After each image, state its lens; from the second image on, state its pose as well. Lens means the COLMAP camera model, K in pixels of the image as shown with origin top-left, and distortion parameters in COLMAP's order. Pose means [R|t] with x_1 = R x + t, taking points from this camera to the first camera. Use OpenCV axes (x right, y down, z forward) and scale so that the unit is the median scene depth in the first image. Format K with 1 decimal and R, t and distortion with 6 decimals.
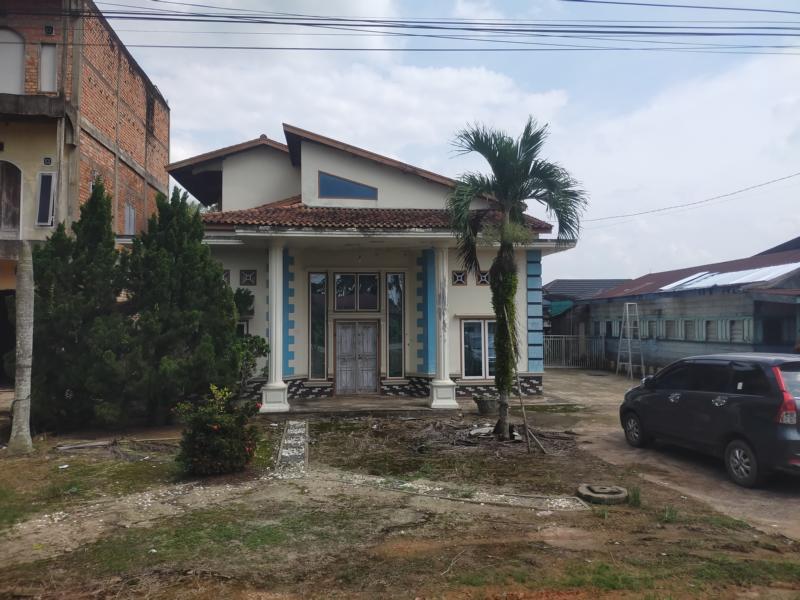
lens RADIAL K [[699.2, 0, 400.0], [0, 699.2, 300.0], [0, 0, 1]] dist [0.101243, -0.001605]
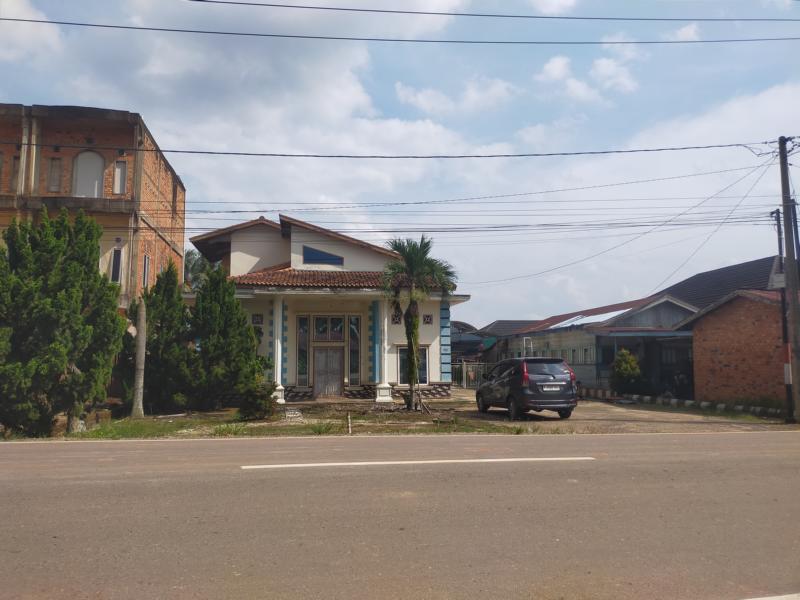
lens RADIAL K [[699.2, 0, 400.0], [0, 699.2, 300.0], [0, 0, 1]] dist [0.101243, -0.001605]
pose [[0.999177, 0.002546, 0.040486, 0.030804], [-0.000227, 0.998364, -0.057172, 0.013421], [-0.040565, 0.057116, 0.997543, -0.522979]]
